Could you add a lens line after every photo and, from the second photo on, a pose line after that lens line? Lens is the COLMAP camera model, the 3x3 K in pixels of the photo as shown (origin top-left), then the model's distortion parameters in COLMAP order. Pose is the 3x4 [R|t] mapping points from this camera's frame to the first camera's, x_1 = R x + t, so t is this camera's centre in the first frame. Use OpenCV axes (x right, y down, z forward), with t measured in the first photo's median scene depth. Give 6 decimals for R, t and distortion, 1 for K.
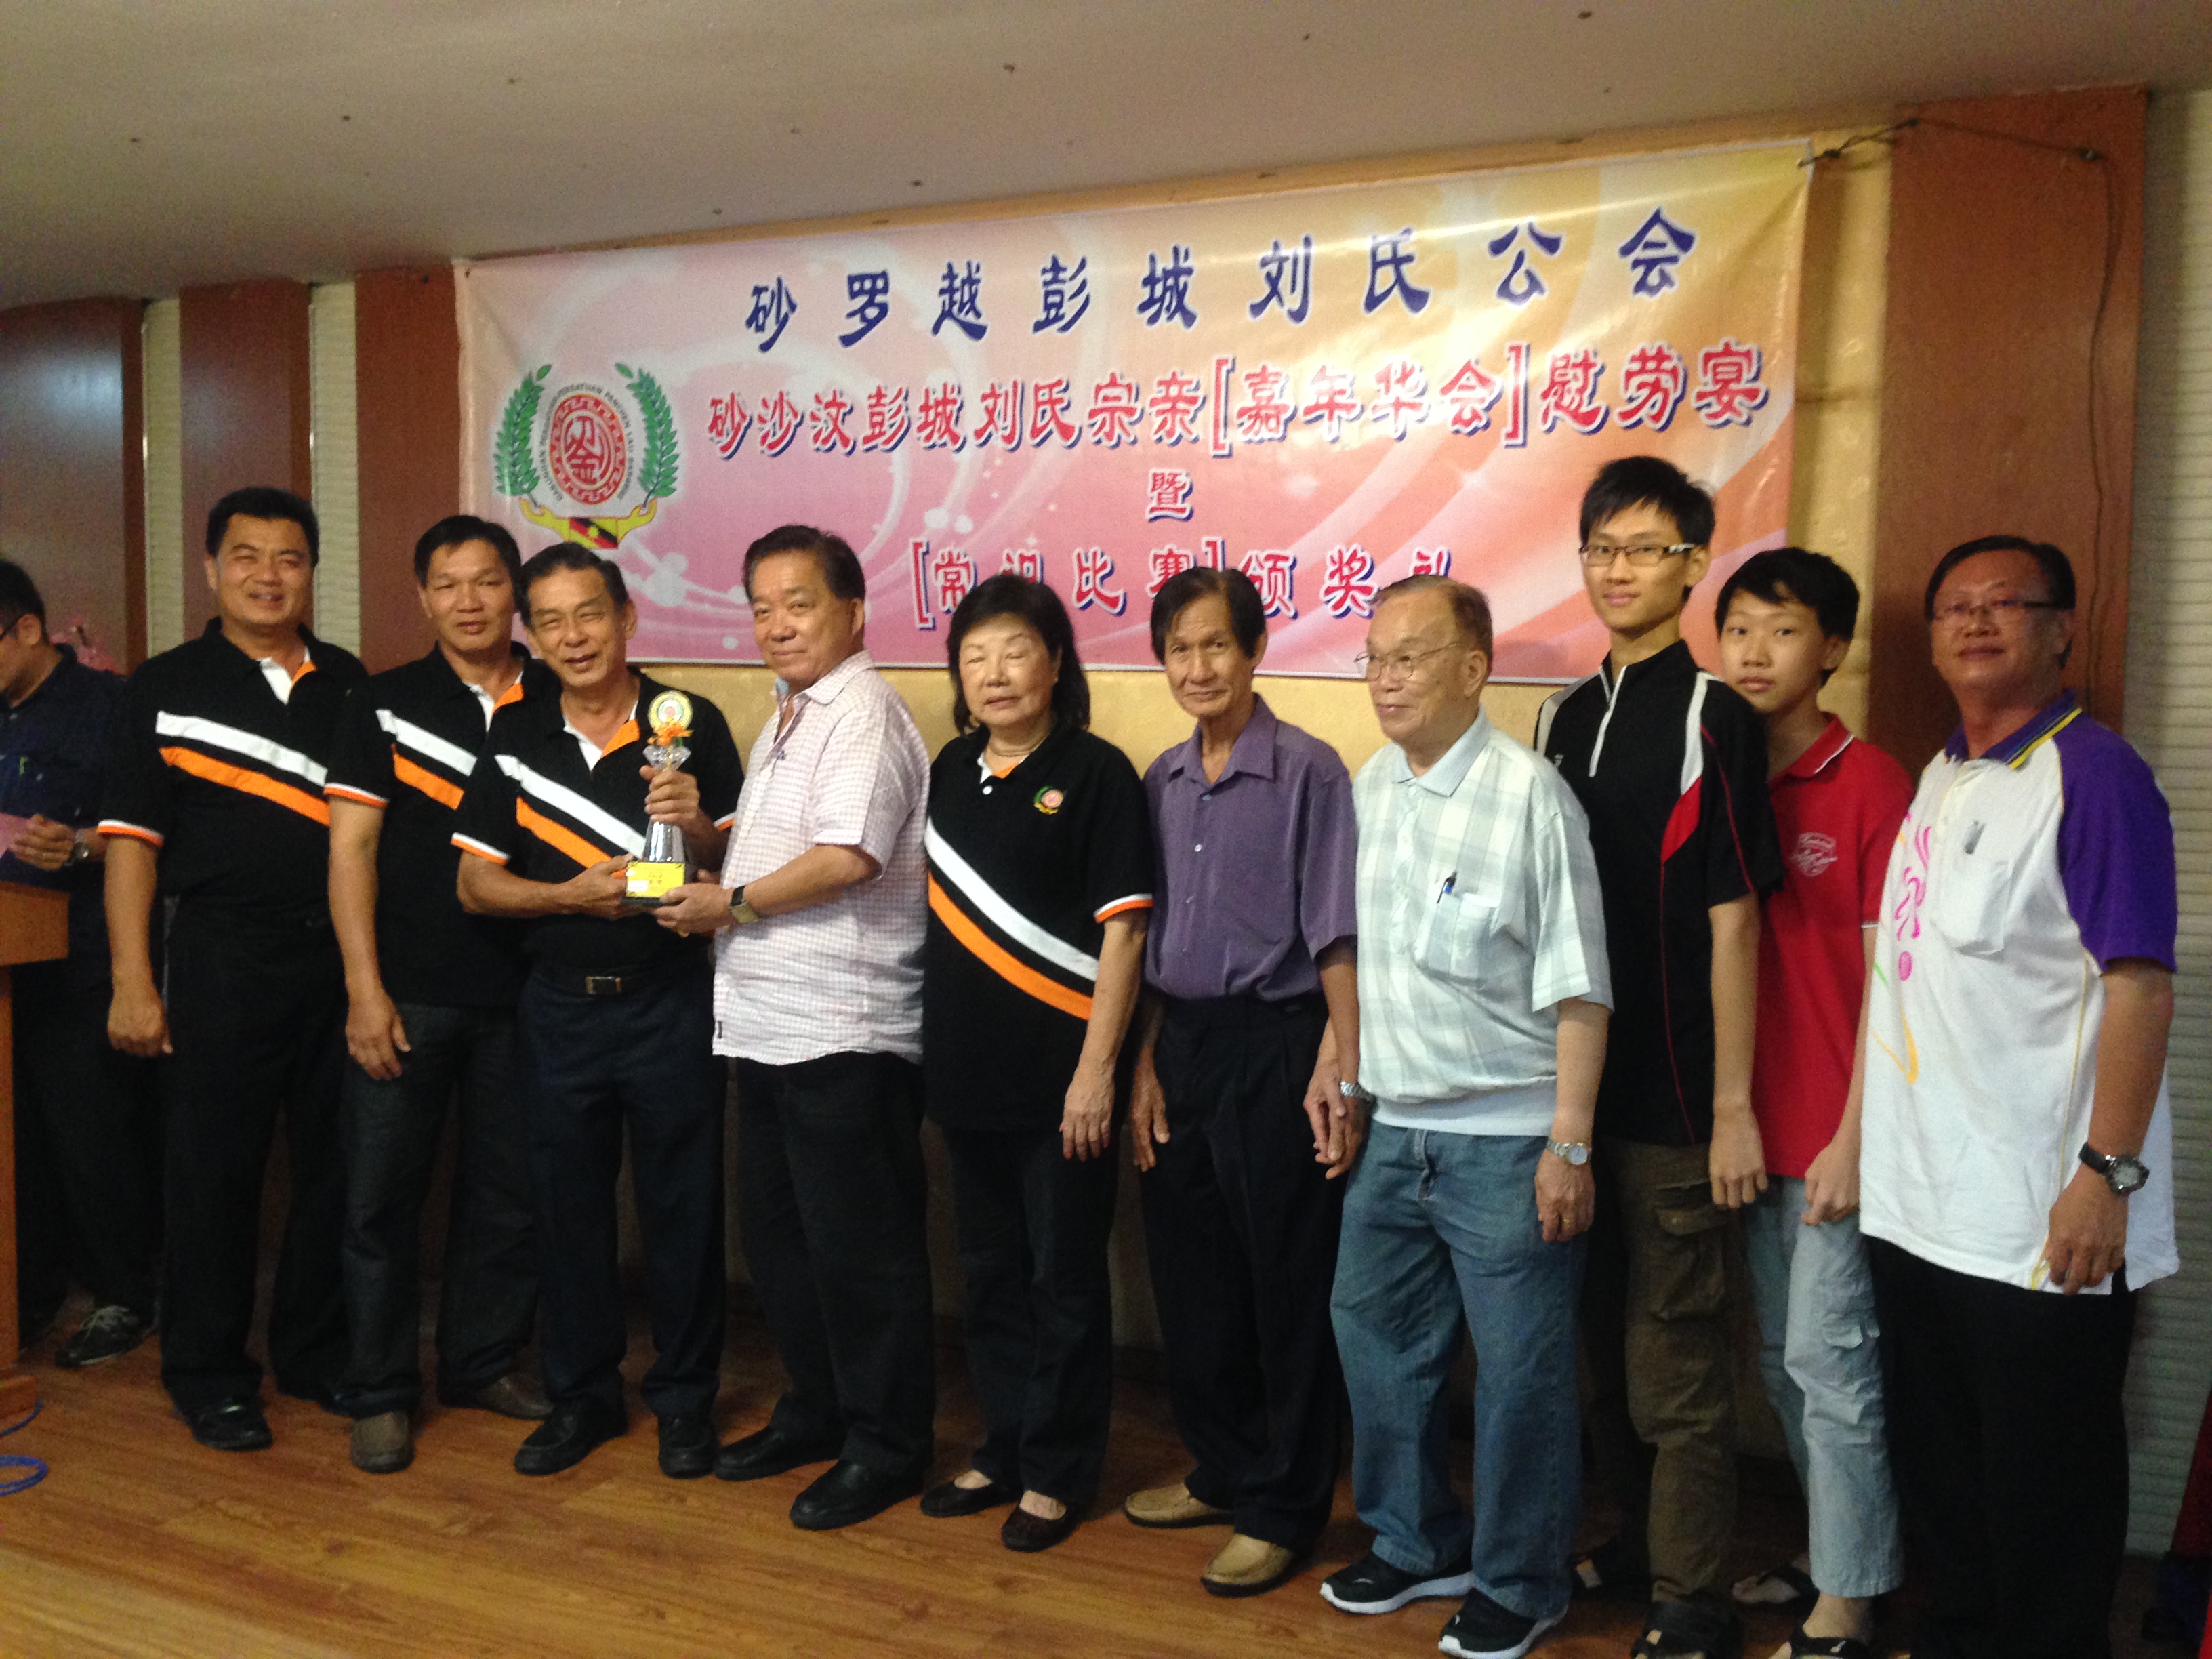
lens RADIAL K [[2049.7, 0, 1099.1], [0, 2049.7, 830.9], [0, 0, 1]] dist [0.073927, 0.015619]
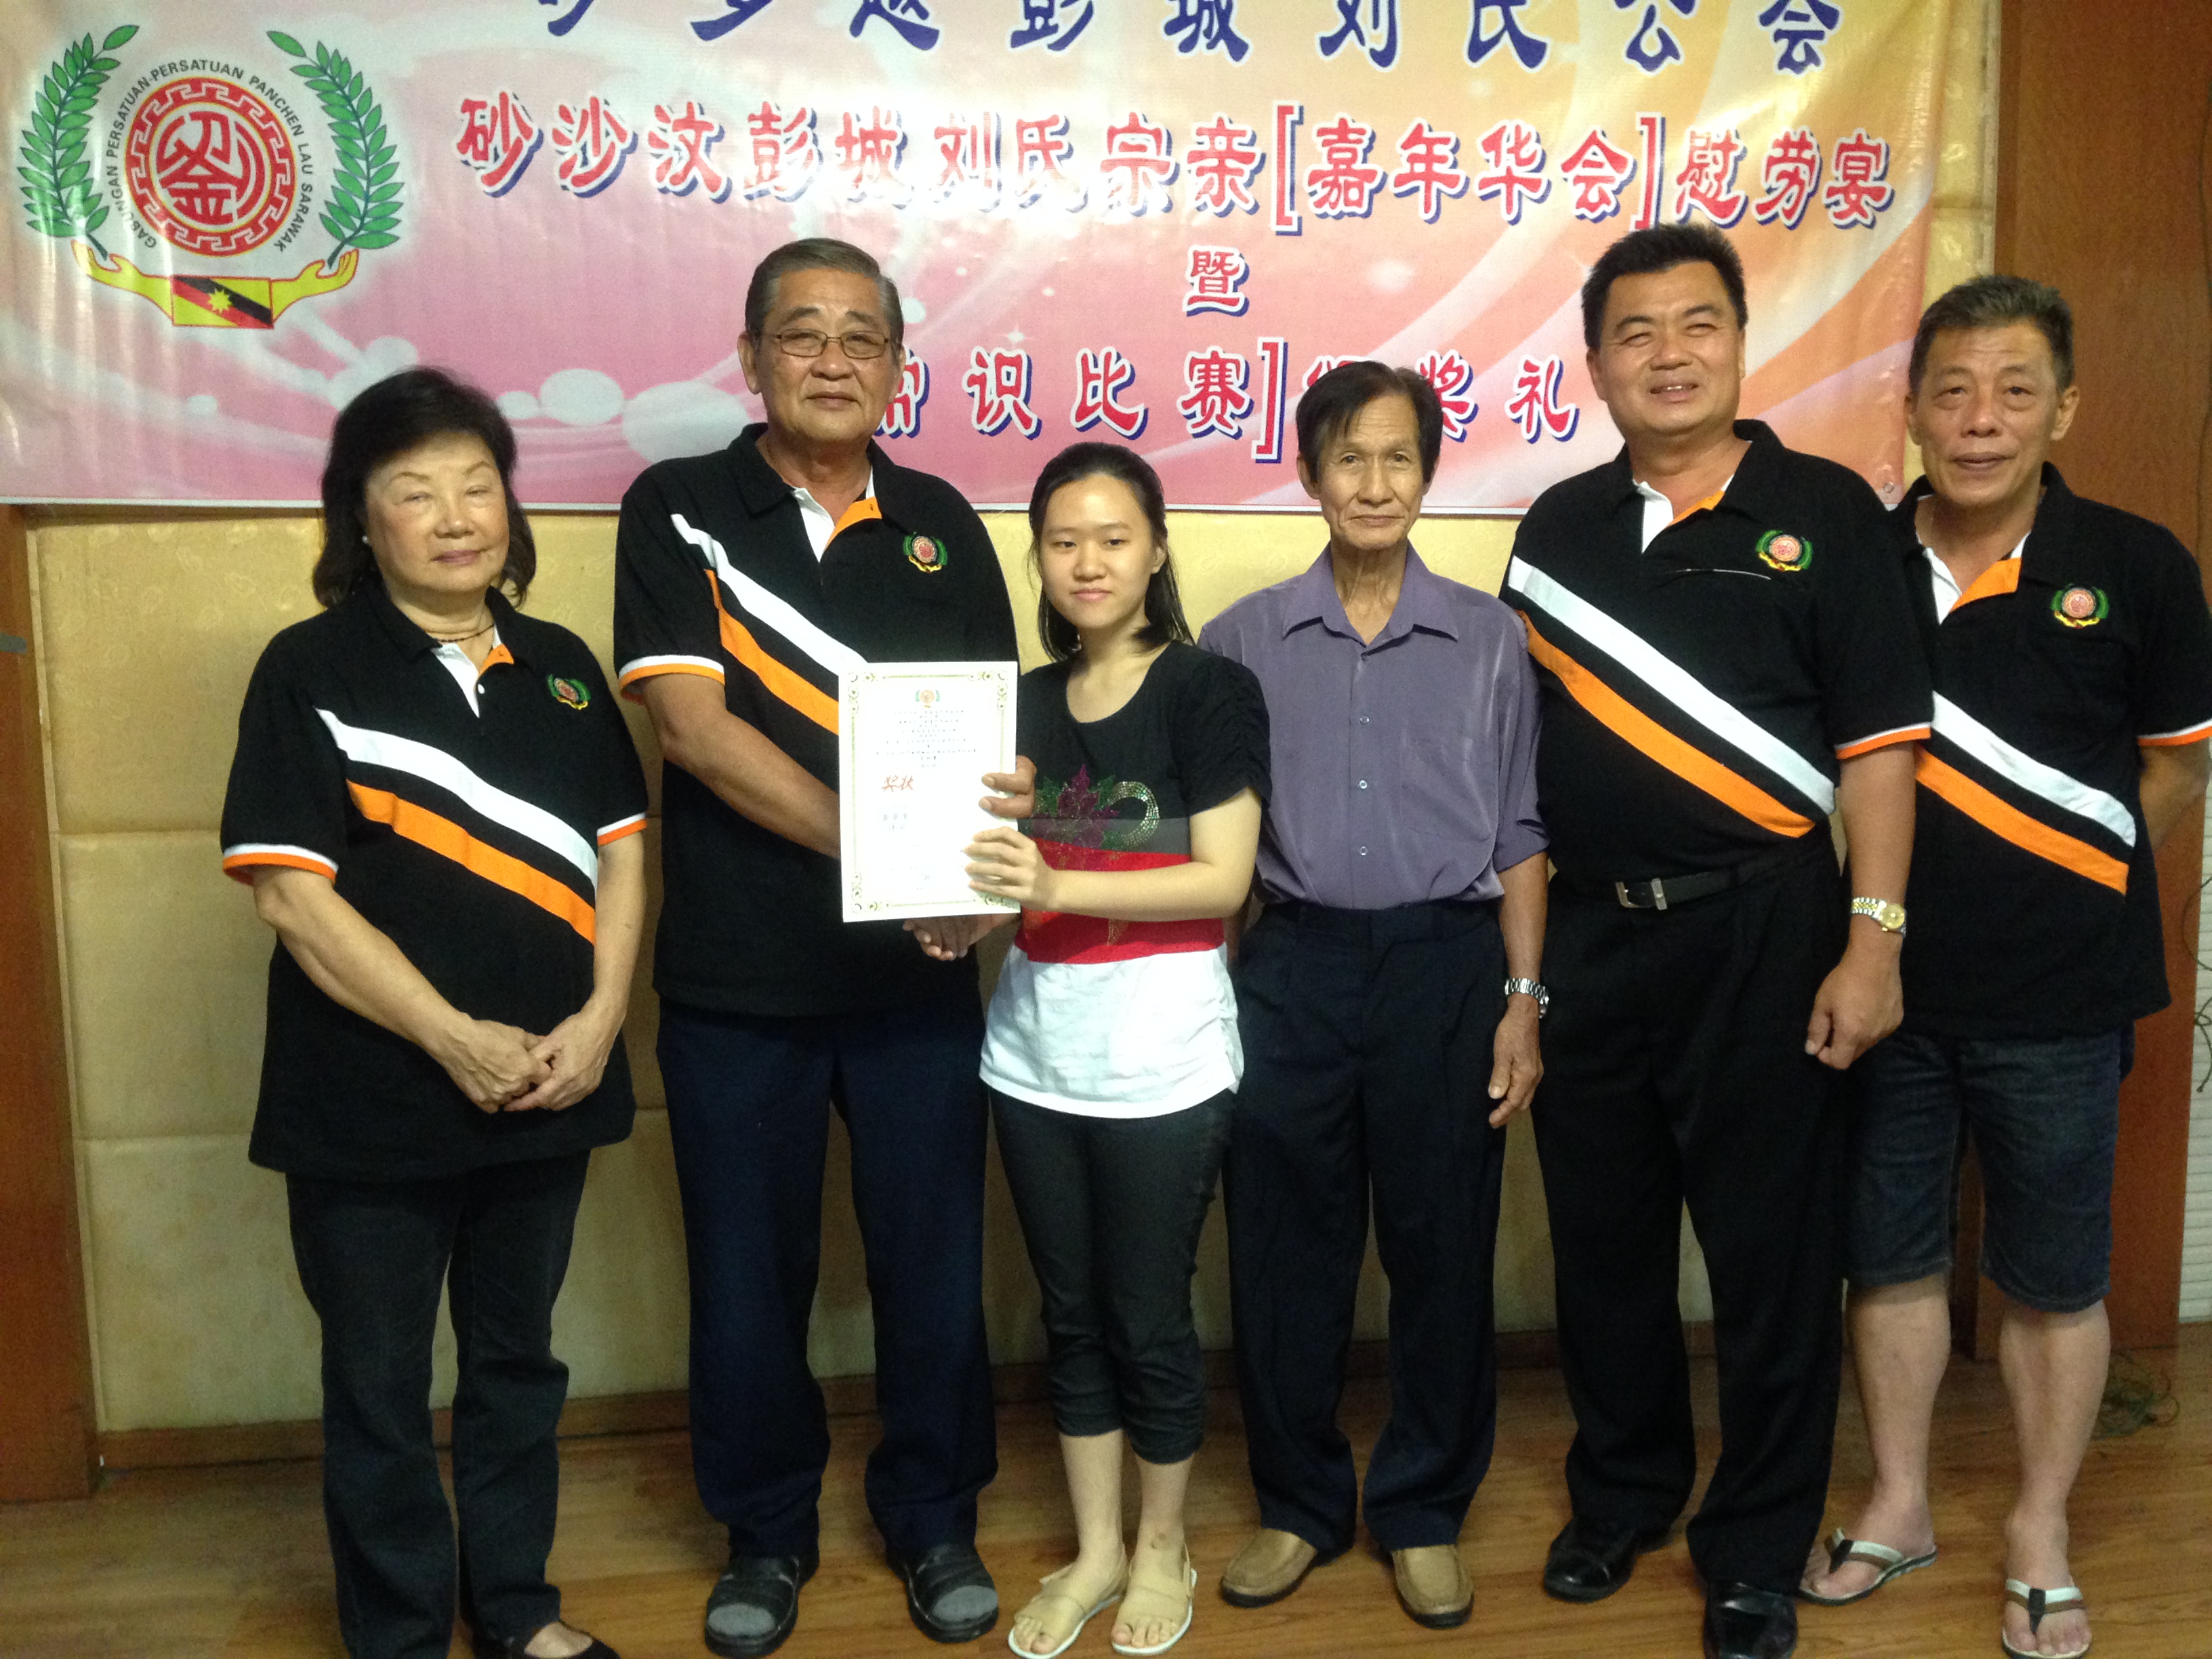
lens RADIAL K [[2026.1, 0, 1113.0], [0, 2026.1, 826.8], [0, 0, 1]] dist [0.145615, -0.267359]
pose [[0.824557, -0.097215, 0.557364, -0.452712], [0.062416, 0.994744, 0.081165, -0.022460], [-0.562326, -0.032136, 0.826291, 0.372481]]
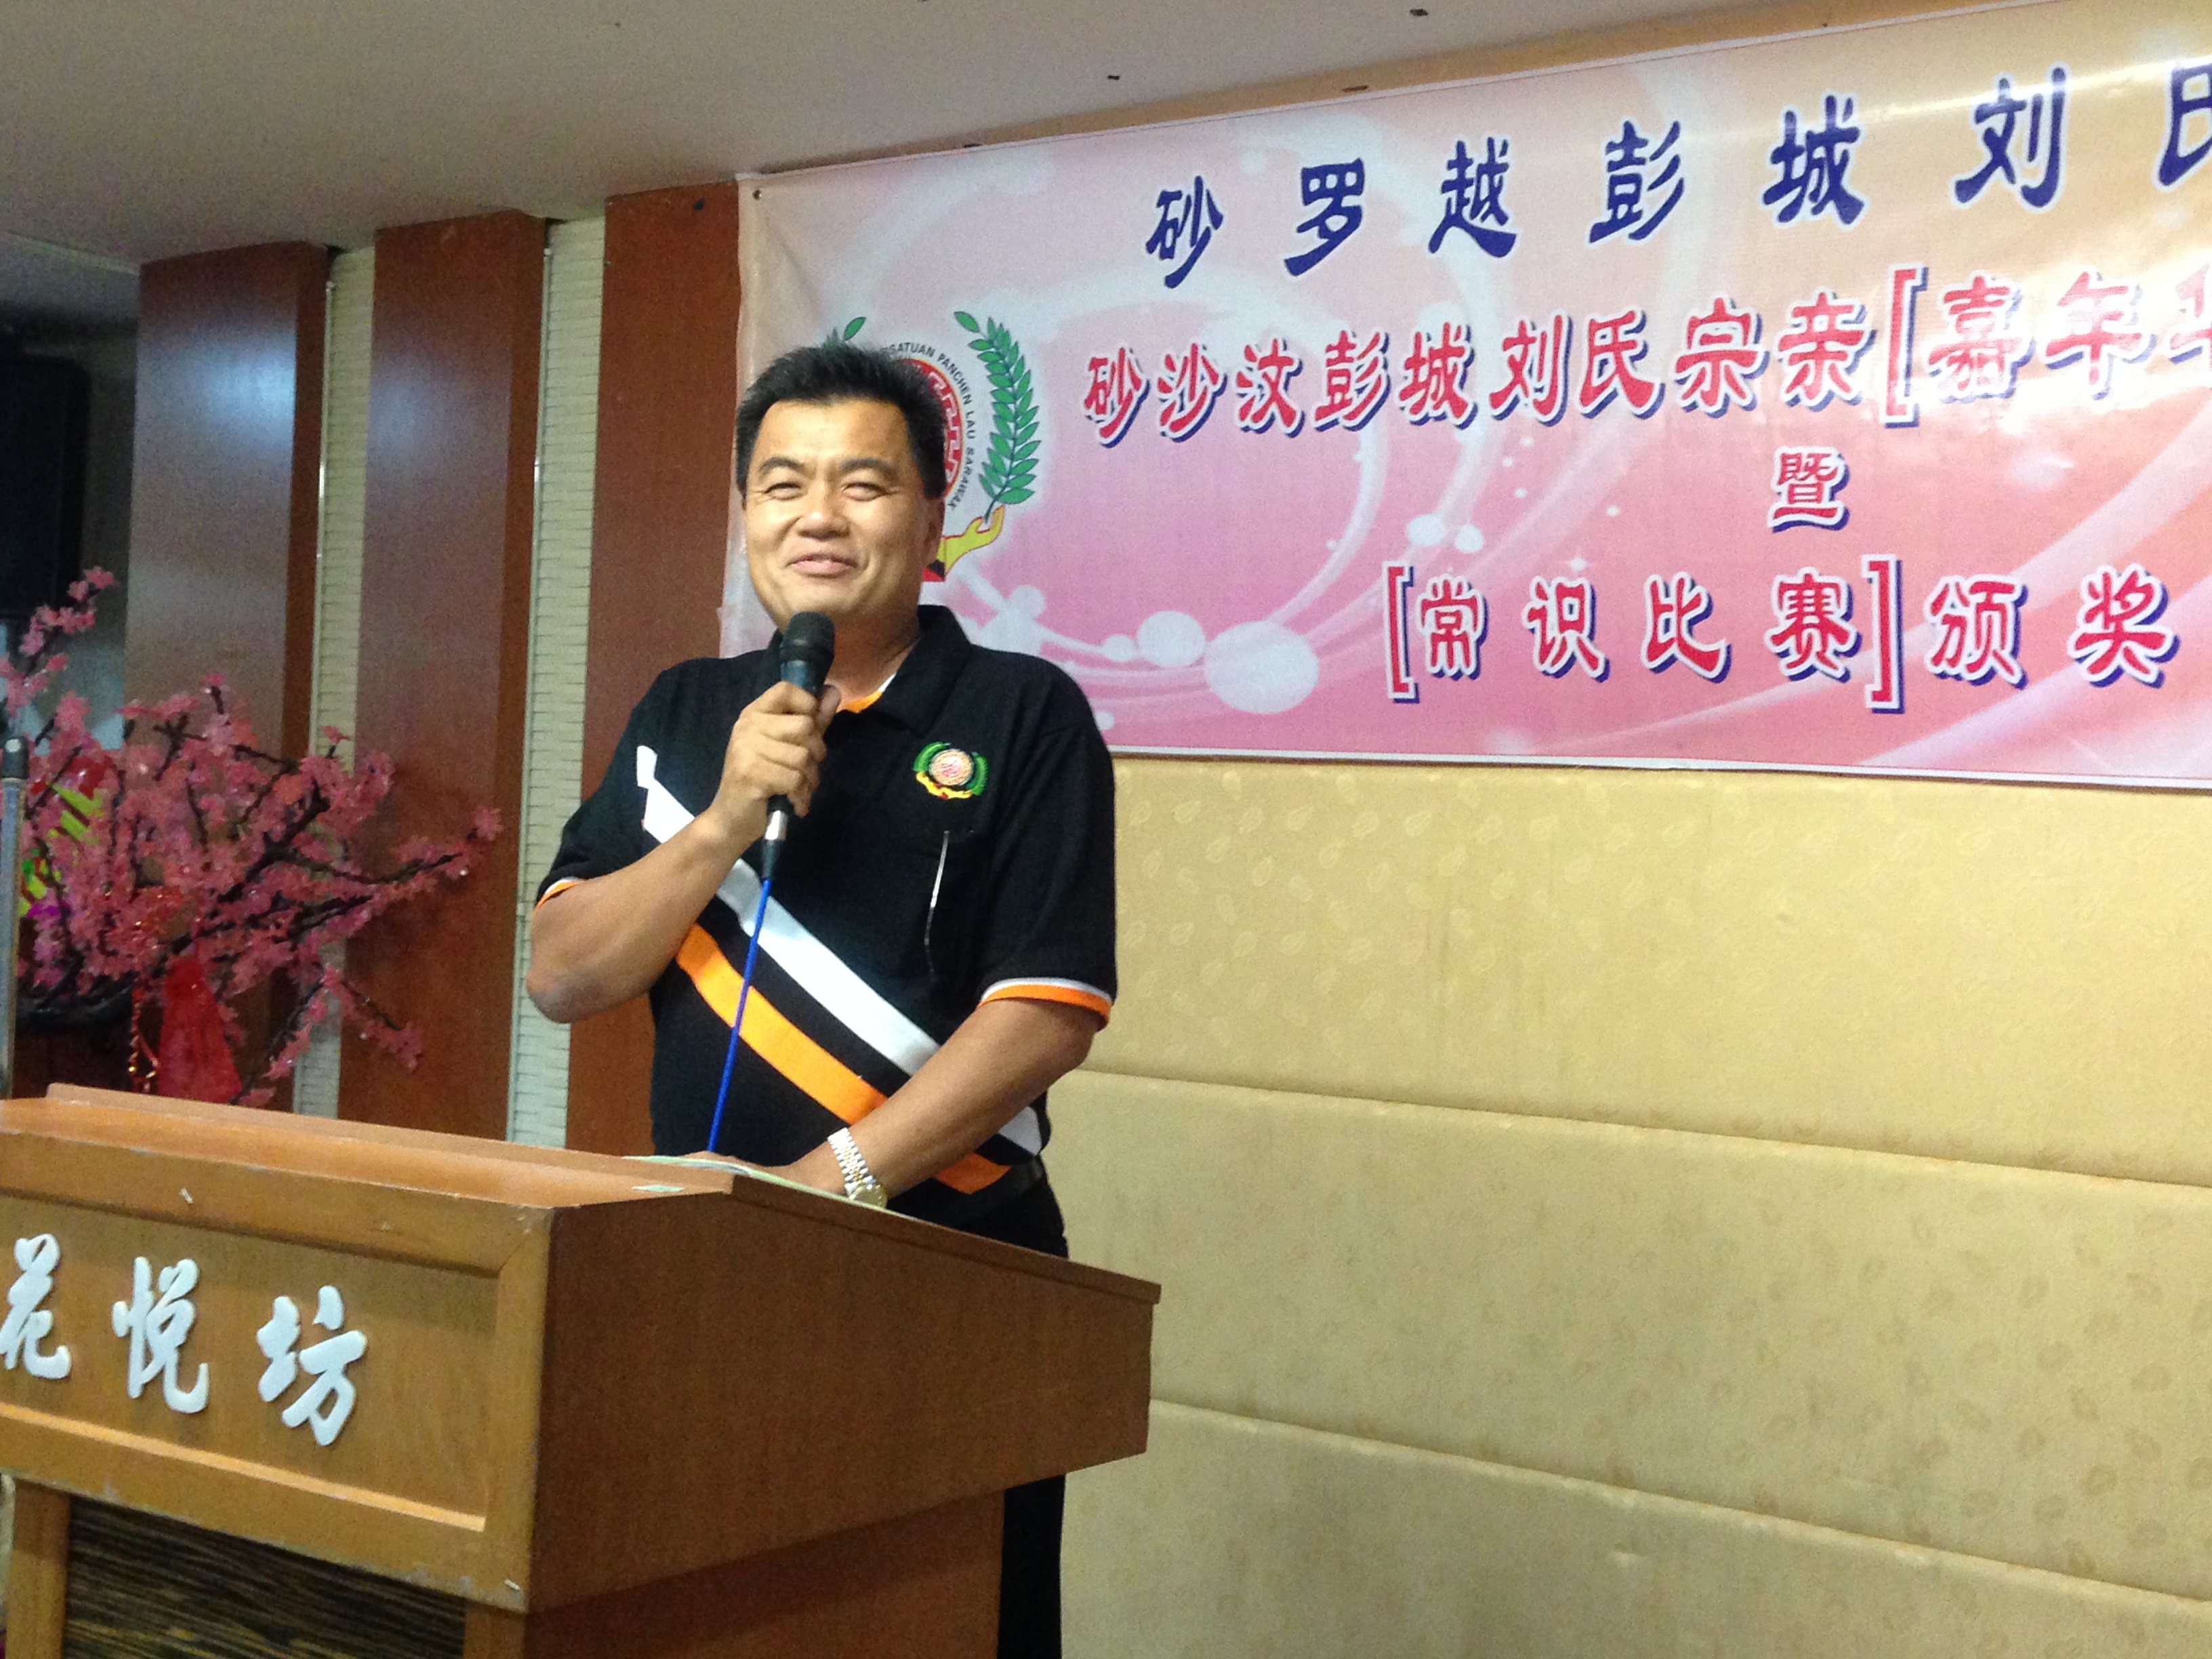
lens RADIAL K [[2713.3, 0, 1101.8], [0, 2713.3, 828.2], [0, 0, 1]] dist [0.018606, 0.254987]
pose [[0.985203, 0.025561, -0.169475, -0.034420], [-0.038159, 0.996711, -0.071499, 0.006431], [0.167090, 0.076907, 0.982938, 0.160514]]
